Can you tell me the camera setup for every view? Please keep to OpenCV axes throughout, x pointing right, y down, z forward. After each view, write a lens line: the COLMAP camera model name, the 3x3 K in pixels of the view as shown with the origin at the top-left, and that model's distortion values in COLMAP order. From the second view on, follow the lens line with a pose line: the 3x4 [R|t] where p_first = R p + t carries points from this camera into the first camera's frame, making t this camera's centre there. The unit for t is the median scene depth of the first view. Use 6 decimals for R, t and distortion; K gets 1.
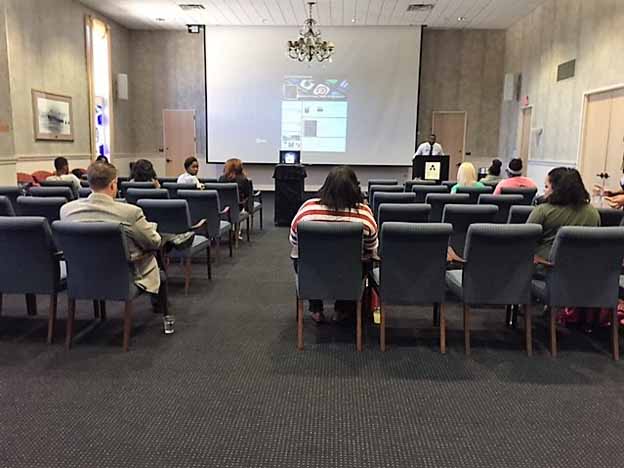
lens RADIAL K [[535.3, 0, 309.2], [0, 535.3, 234.6], [0, 0, 1]] dist [-0.001038, -0.002347]
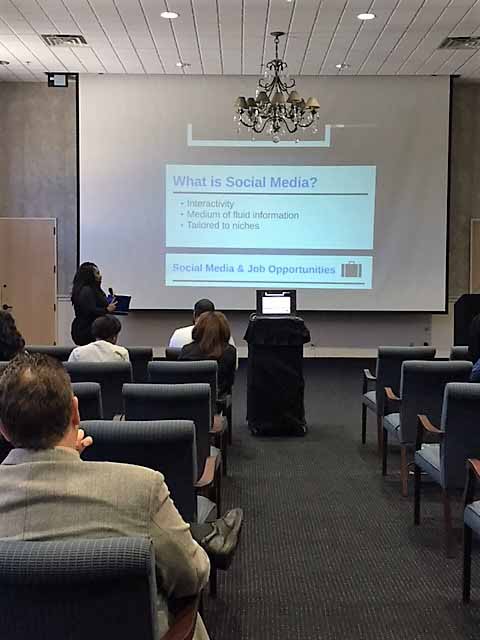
lens RADIAL K [[820.8, 0, 242.4], [0, 820.8, 320.0], [0, 0, 1]] dist [0.004775, 0.000000]
pose [[0.997214, -0.014090, 0.073246, -0.092450], [0.021944, 0.993957, -0.107558, -0.028966], [-0.071288, 0.108866, 0.991497, 0.144493]]
